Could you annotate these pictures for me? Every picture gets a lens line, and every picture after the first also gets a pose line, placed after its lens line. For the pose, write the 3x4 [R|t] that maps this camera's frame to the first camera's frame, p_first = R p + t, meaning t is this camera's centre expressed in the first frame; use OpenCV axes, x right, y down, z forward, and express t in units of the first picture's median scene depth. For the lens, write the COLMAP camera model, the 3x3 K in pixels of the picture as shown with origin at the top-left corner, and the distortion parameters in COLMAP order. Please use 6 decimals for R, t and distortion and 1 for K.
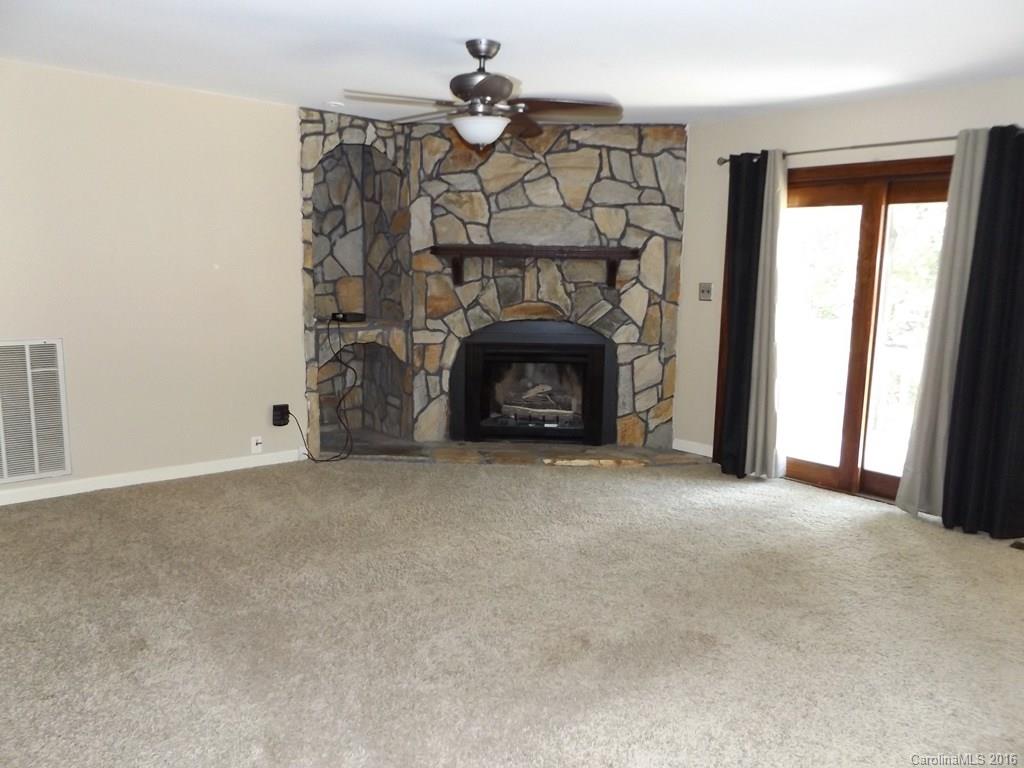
lens RADIAL K [[763.8, 0, 512.7], [0, 763.8, 383.5], [0, 0, 1]] dist [-0.002018, -0.009930]
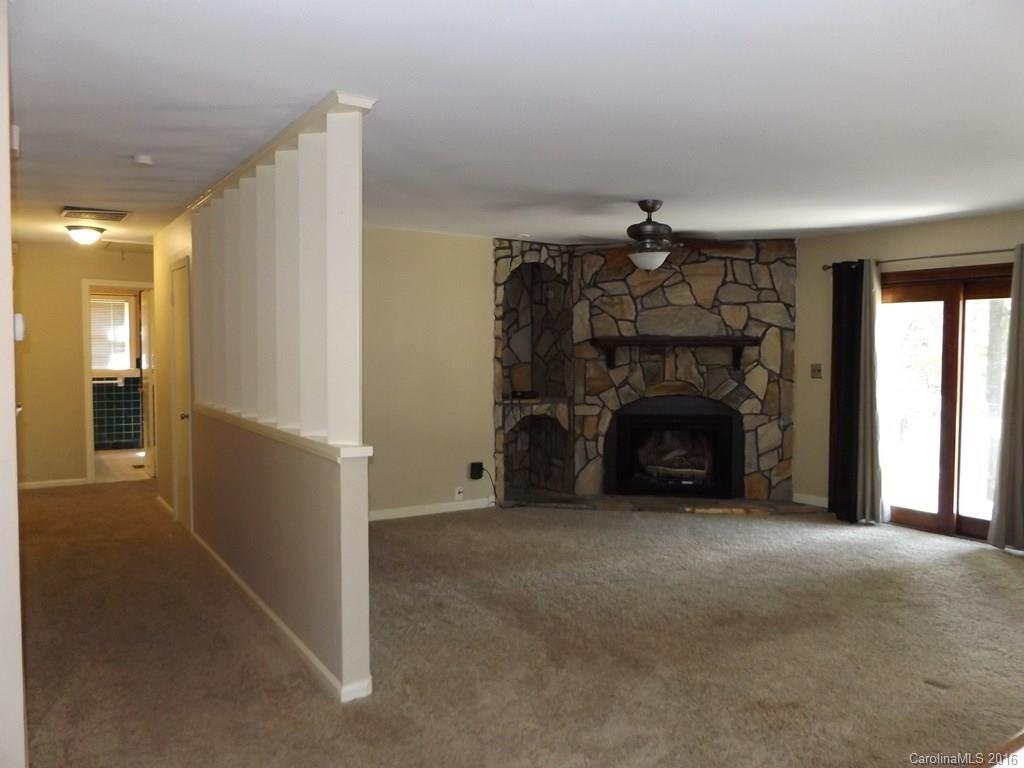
lens RADIAL K [[763.8, 0, 511.6], [0, 763.8, 385.7], [0, 0, 1]] dist [-0.002018, -0.009930]
pose [[0.991449, -0.011725, -0.129964, -0.074636], [-0.002015, 0.994461, -0.105087, 0.033591], [0.130476, 0.104450, 0.985934, -0.272439]]
